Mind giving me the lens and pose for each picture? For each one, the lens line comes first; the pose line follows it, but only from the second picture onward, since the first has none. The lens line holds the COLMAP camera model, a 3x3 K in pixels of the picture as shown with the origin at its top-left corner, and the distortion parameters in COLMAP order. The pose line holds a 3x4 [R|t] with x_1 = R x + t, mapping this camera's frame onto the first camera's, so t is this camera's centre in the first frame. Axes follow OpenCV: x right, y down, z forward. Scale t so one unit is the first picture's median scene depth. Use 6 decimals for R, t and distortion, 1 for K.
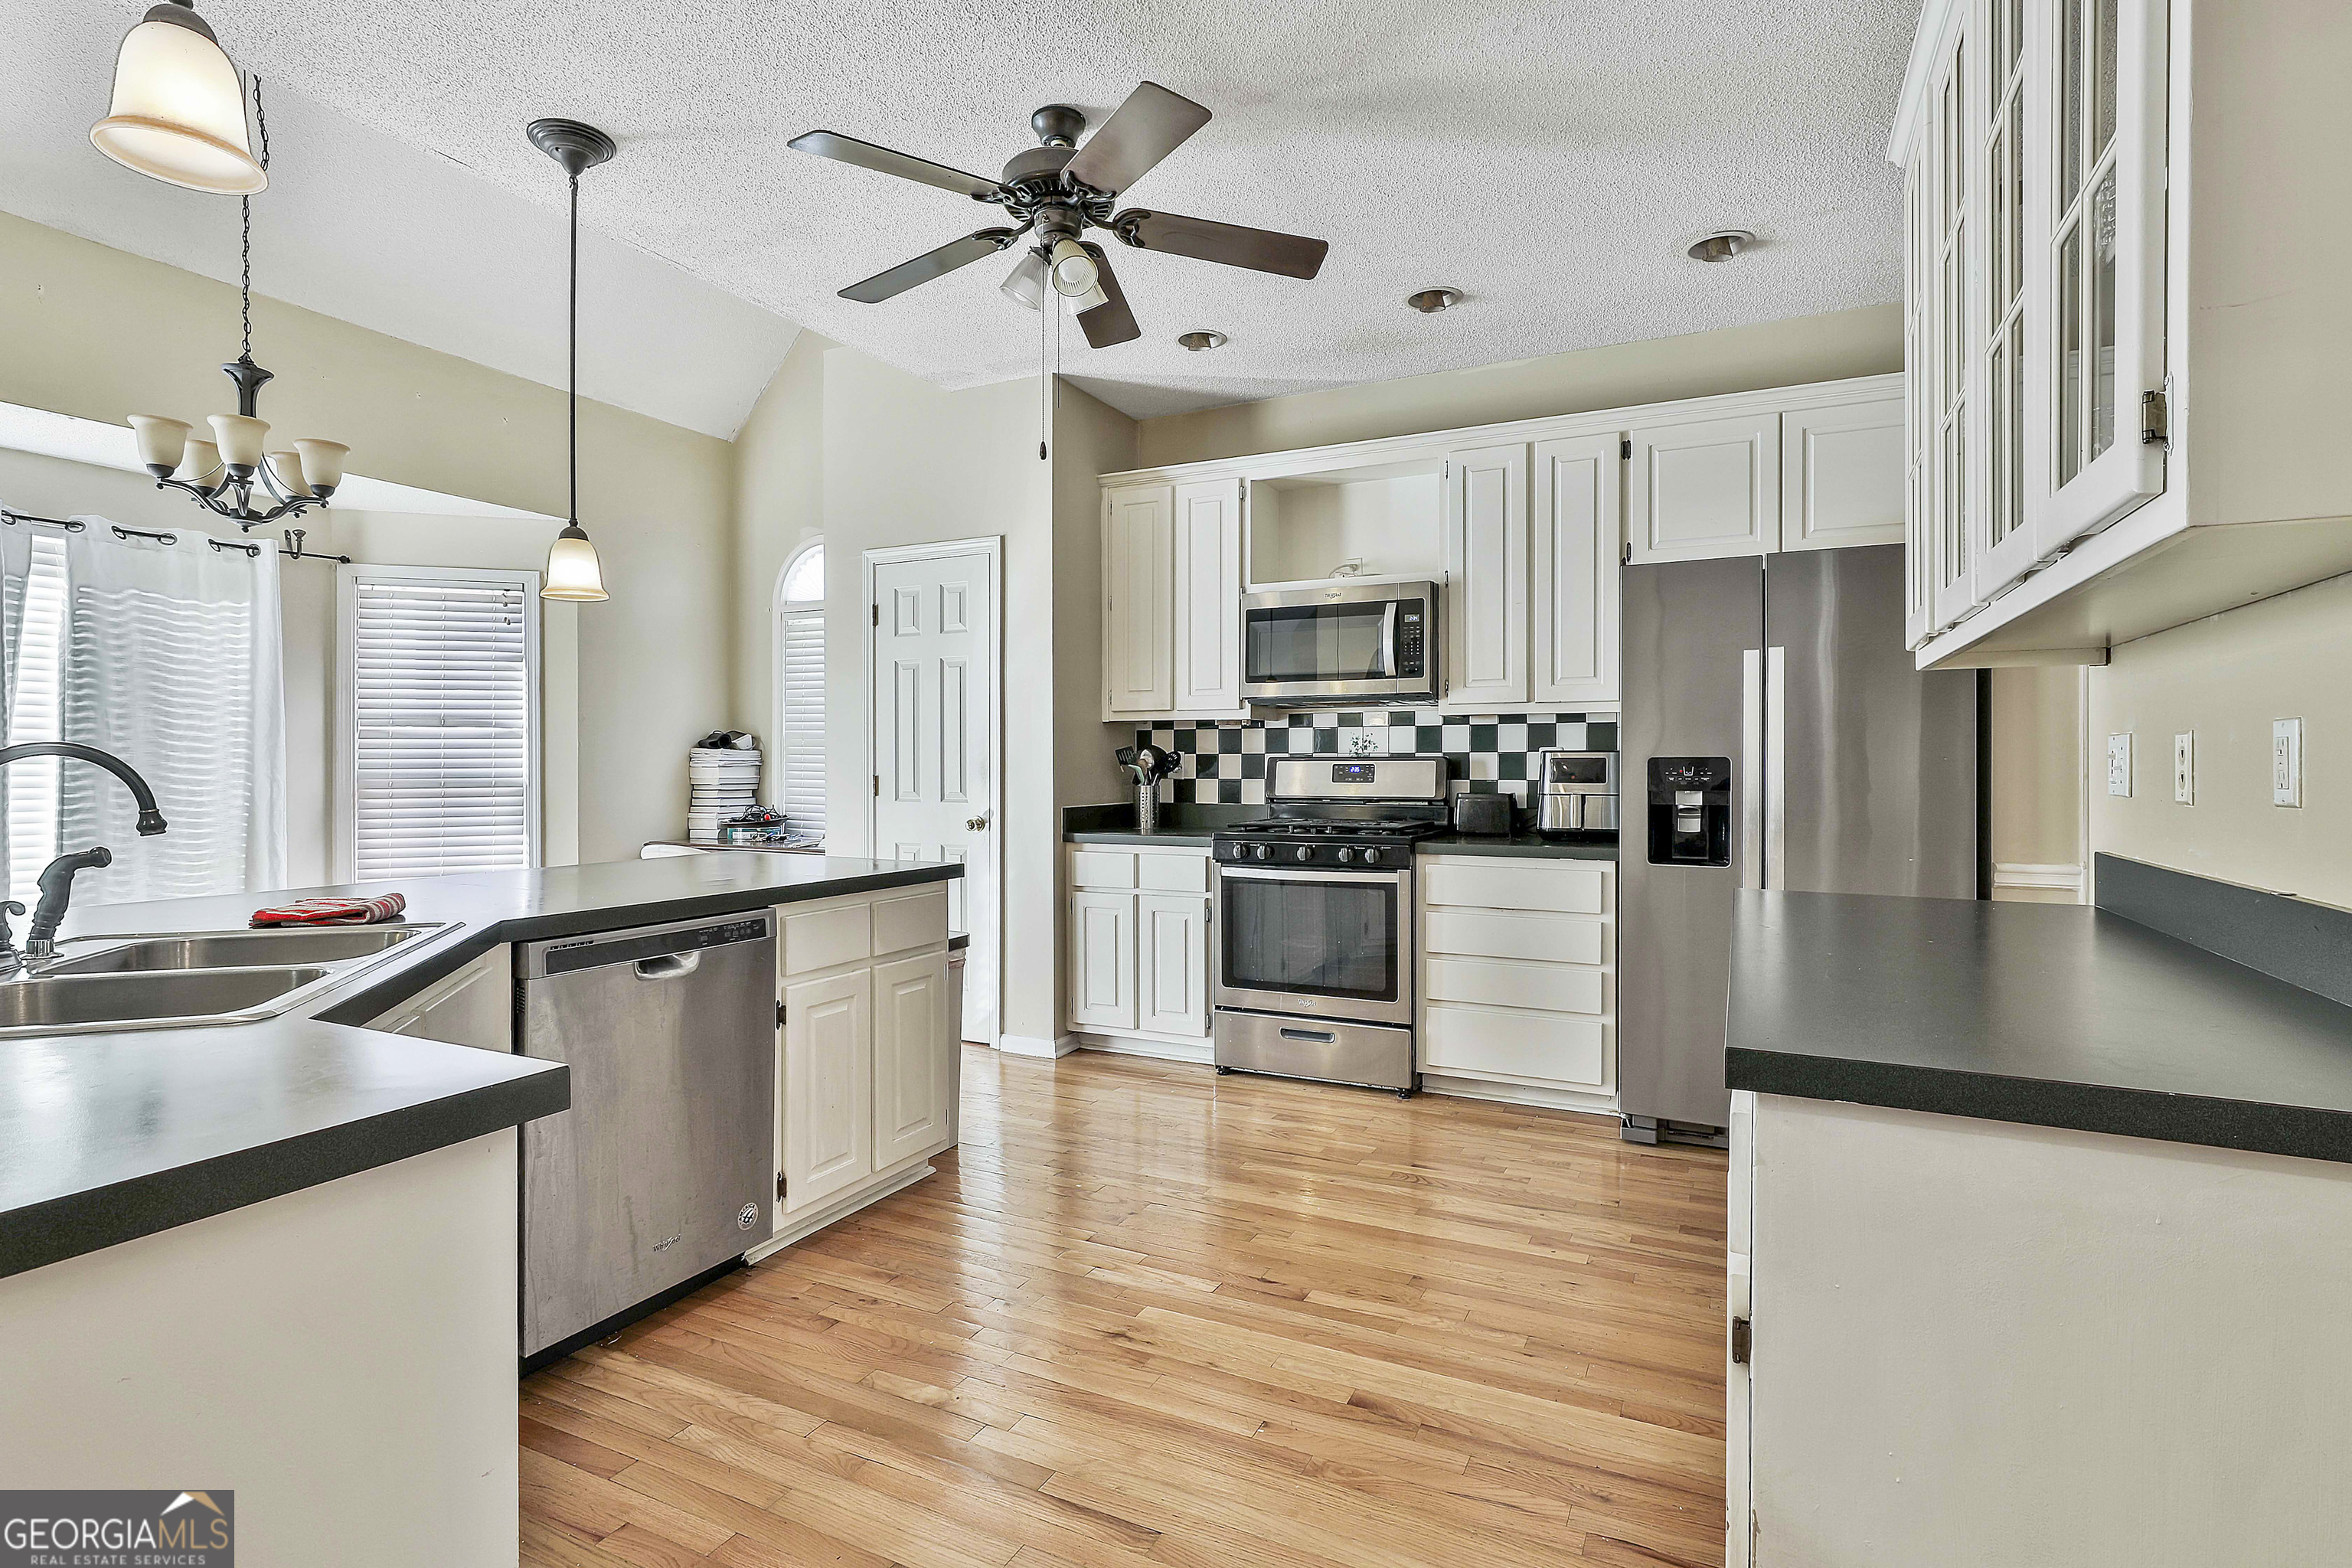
lens RADIAL K [[1130.6, 0, 1186.5], [0, 1130.6, 772.9], [0, 0, 1]] dist [-0.004892, 0.002115]
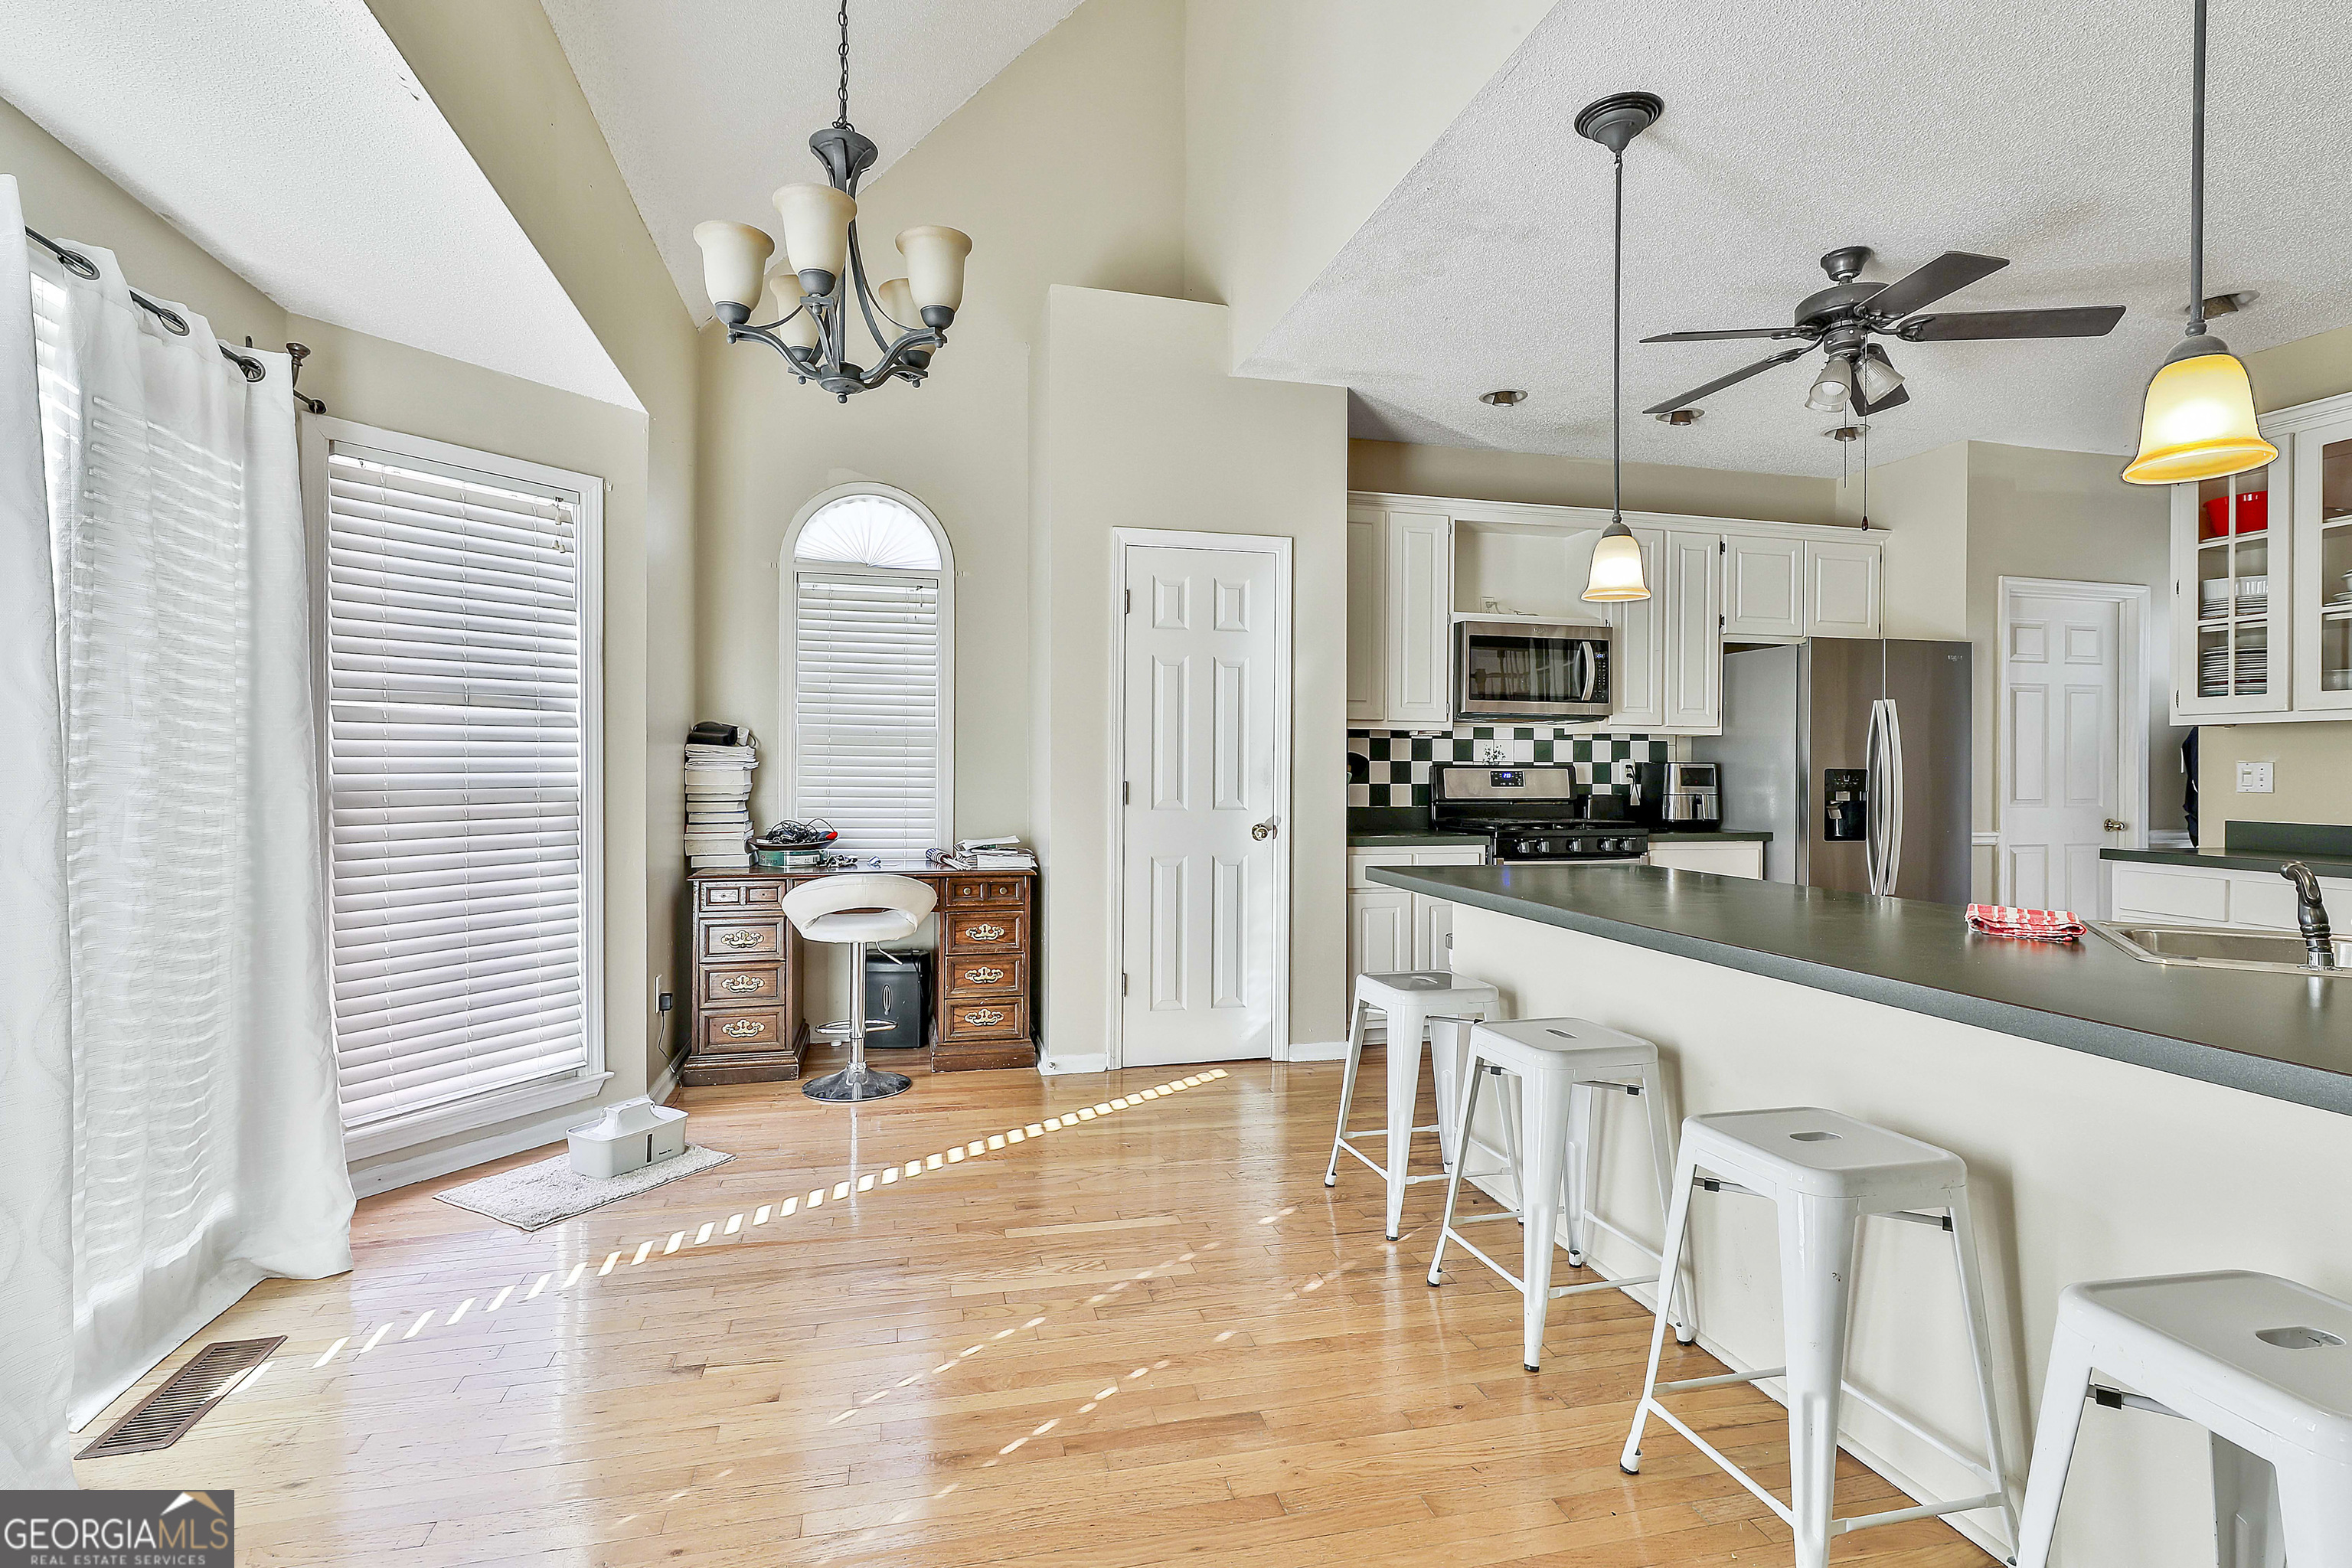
lens RADIAL K [[1130.6, 0, 1185.0], [0, 1130.6, 773.1], [0, 0, 1]] dist [-0.004892, 0.002115]
pose [[0.760665, 0.001393, 0.649143, -0.882105], [-0.001061, 0.999999, -0.000903, -0.004294], [-0.649144, -0.000001, 0.760666, 0.314738]]
